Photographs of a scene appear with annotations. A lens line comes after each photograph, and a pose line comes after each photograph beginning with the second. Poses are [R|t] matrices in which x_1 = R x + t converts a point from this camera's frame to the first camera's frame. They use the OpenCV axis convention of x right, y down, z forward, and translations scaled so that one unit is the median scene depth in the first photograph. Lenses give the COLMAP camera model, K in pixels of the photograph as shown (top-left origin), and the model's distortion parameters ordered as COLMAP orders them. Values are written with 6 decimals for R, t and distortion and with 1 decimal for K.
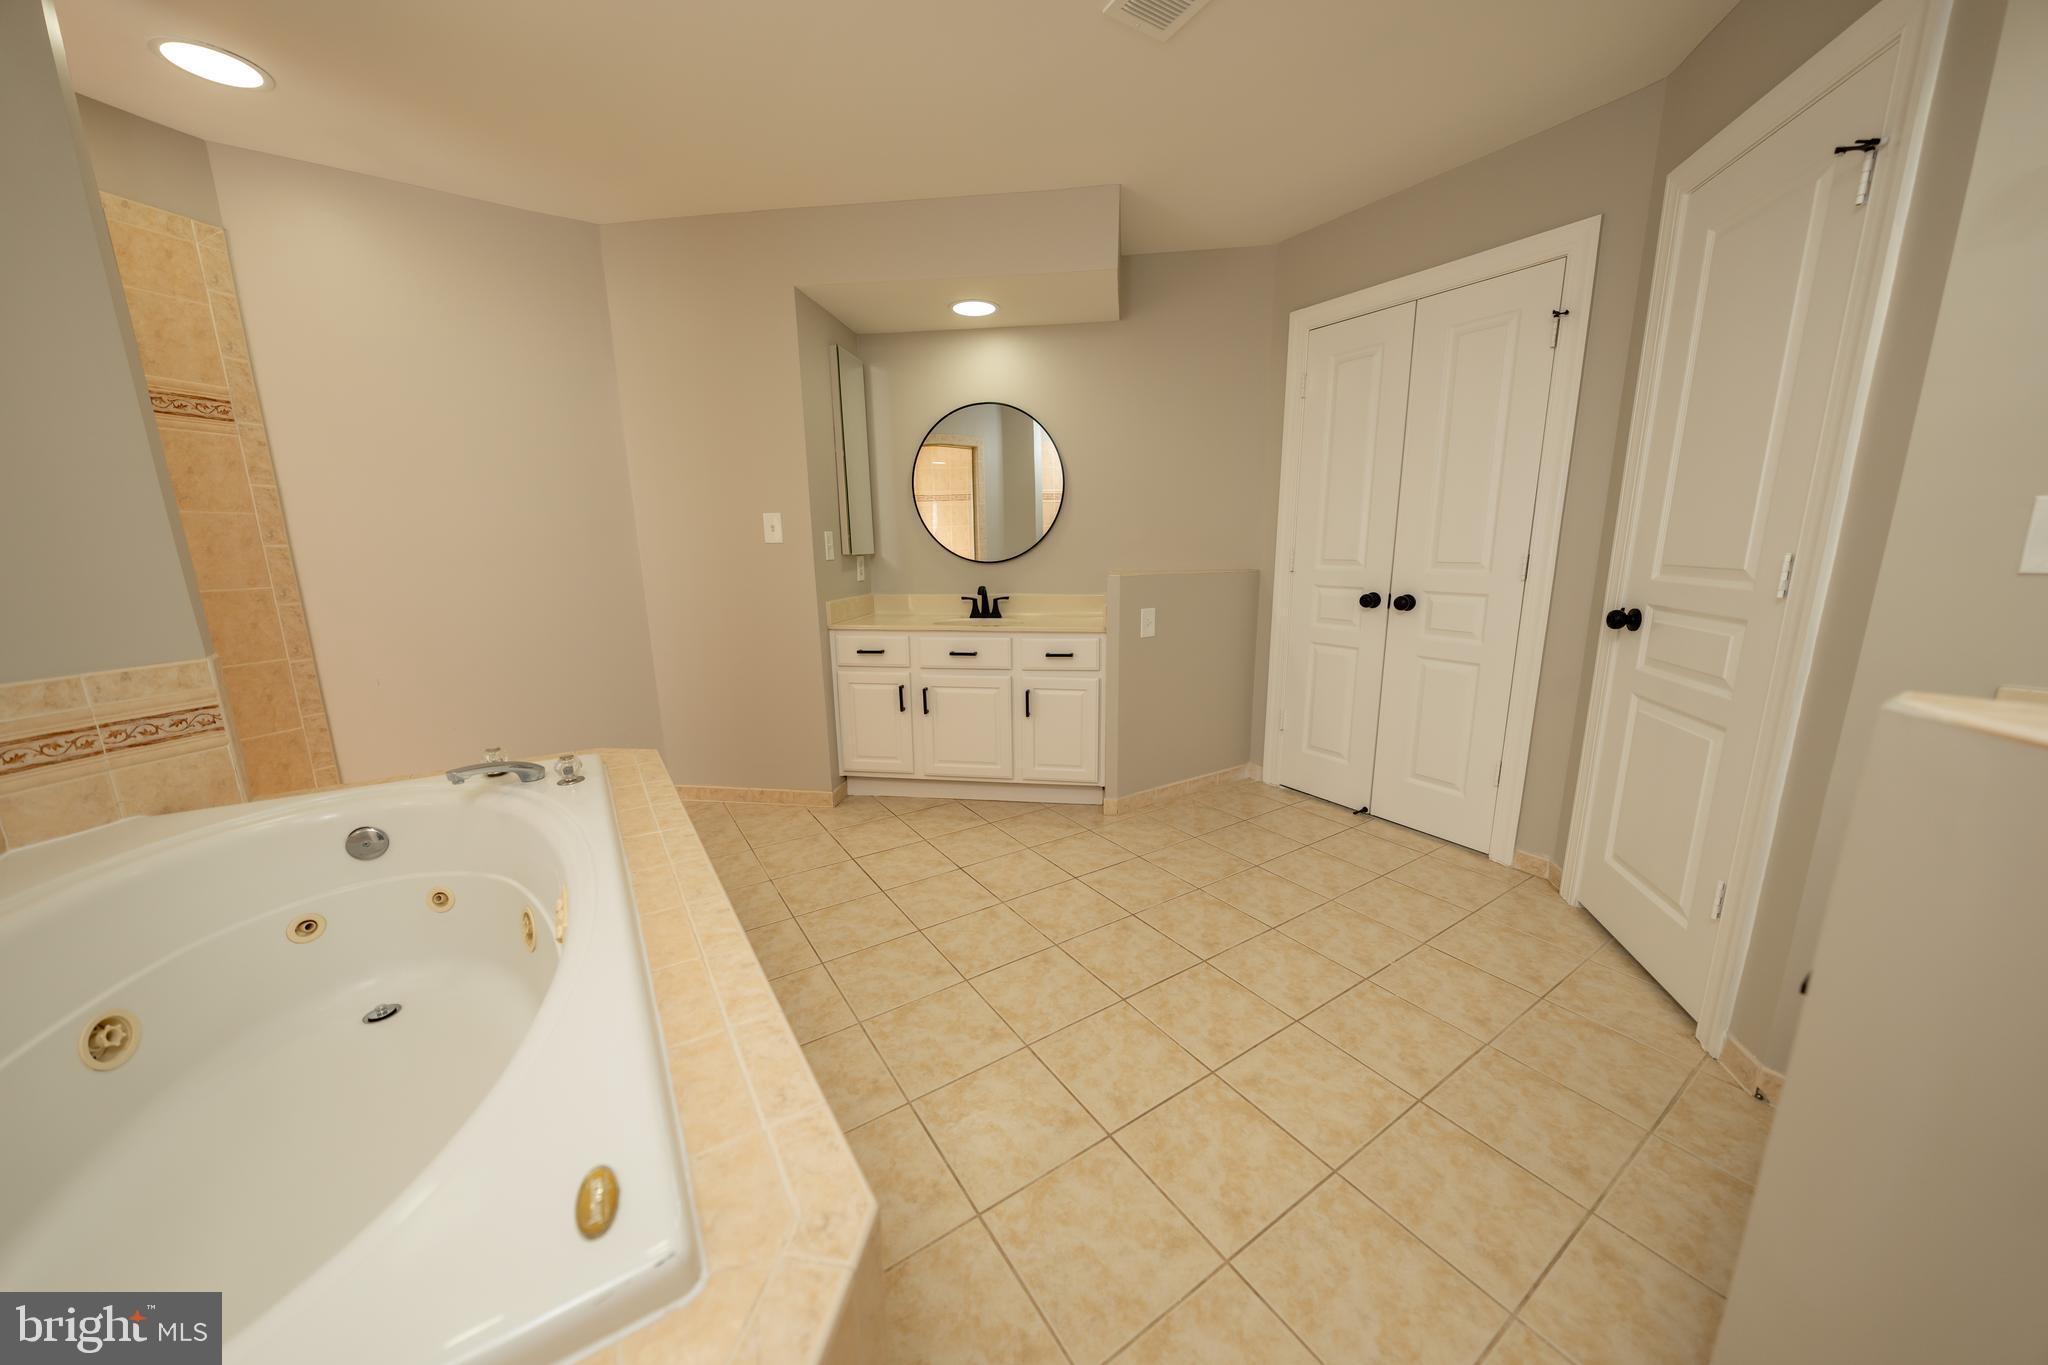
lens RADIAL K [[694.9, 0, 1025.6], [0, 694.9, 687.4], [0, 0, 1]] dist [-0.000828, -0.000207]
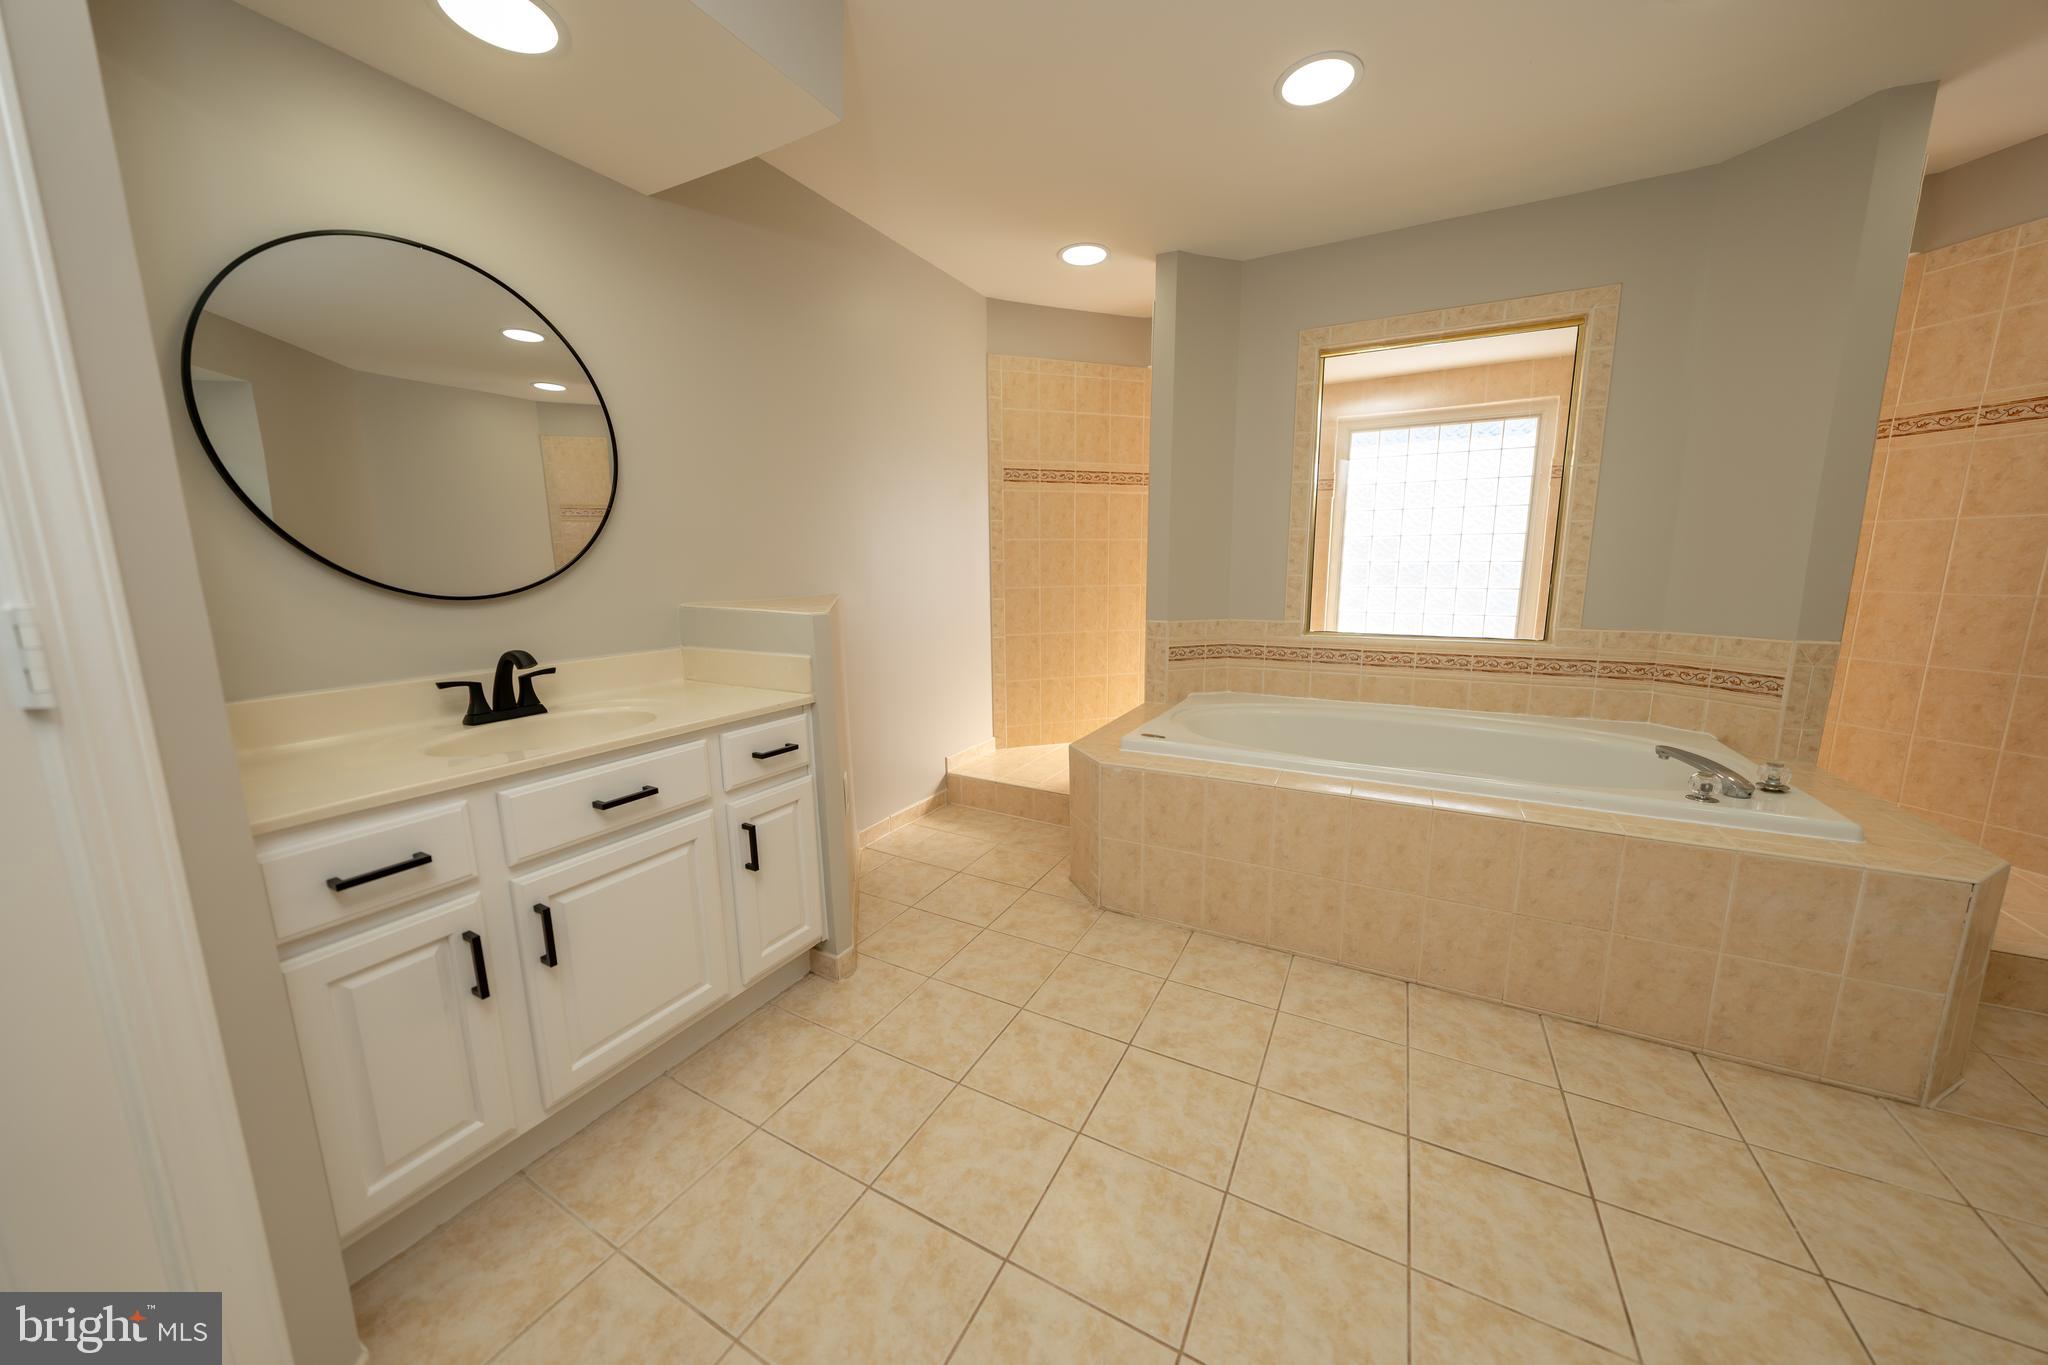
lens RADIAL K [[694.9, 0, 1023.6], [0, 694.9, 673.5], [0, 0, 1]] dist [-0.000828, -0.000207]
pose [[-0.883353, 0.088360, -0.460304, 0.742824], [-0.080962, 0.938542, 0.335535, -0.338283], [0.461663, 0.333663, -0.821910, 1.601019]]
